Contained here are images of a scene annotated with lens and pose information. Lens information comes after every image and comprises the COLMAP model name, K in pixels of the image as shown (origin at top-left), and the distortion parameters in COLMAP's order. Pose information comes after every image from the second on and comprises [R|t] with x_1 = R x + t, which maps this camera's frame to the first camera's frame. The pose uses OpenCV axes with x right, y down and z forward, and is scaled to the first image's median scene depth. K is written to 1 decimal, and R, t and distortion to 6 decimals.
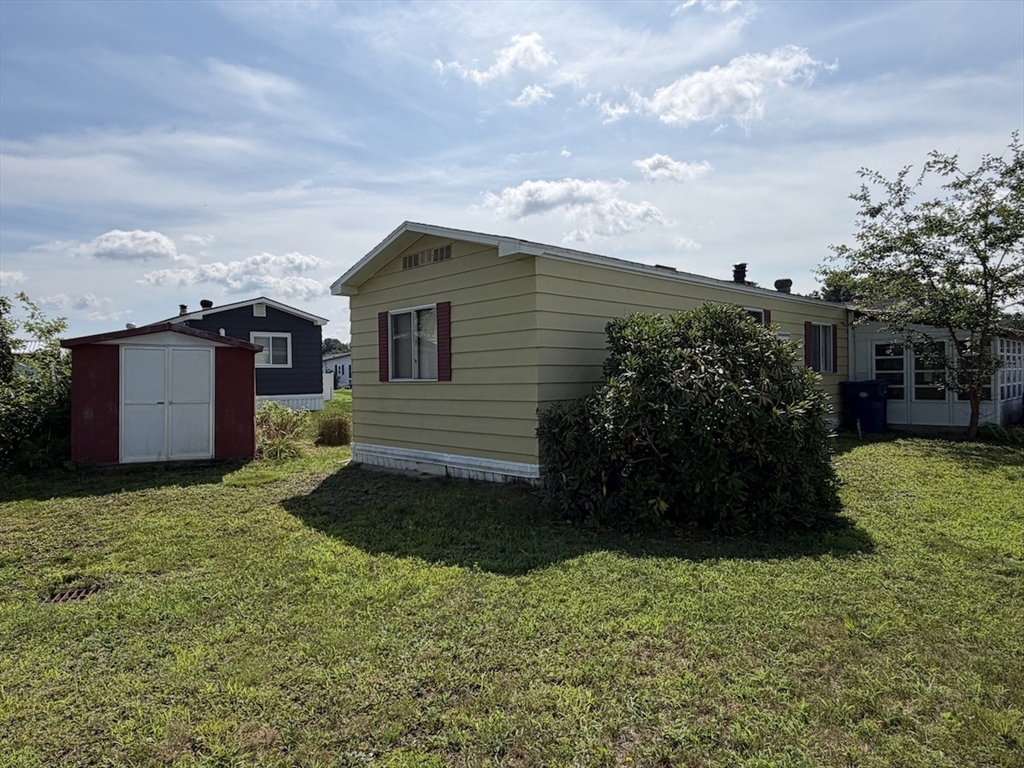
lens RADIAL K [[630.5, 0, 512.0], [0, 630.5, 384.0], [0, 0, 1]] dist [0.000579, 0.000121]
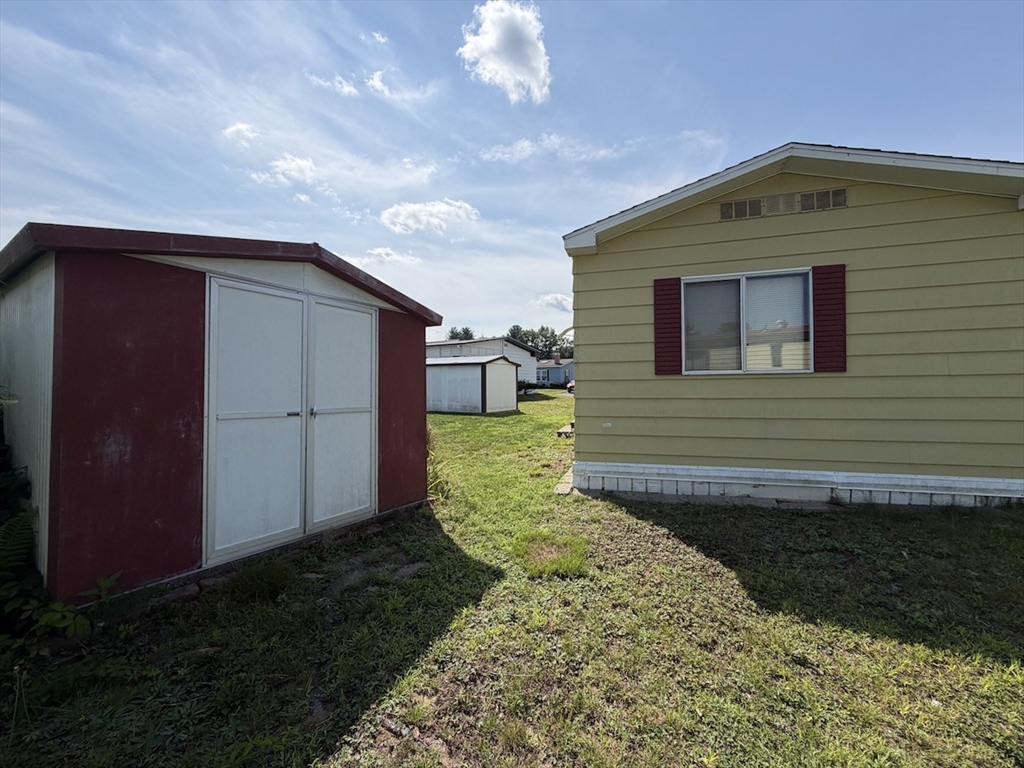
lens RADIAL K [[410.3, 0, 512.0], [0, 410.3, 384.0], [0, 0, 1]] dist [-0.001089, -0.000233]
pose [[0.864319, 0.005062, 0.502919, -0.610946], [0.004268, 0.999840, -0.017398, 0.014363], [-0.502926, 0.017184, 0.864159, 0.707970]]
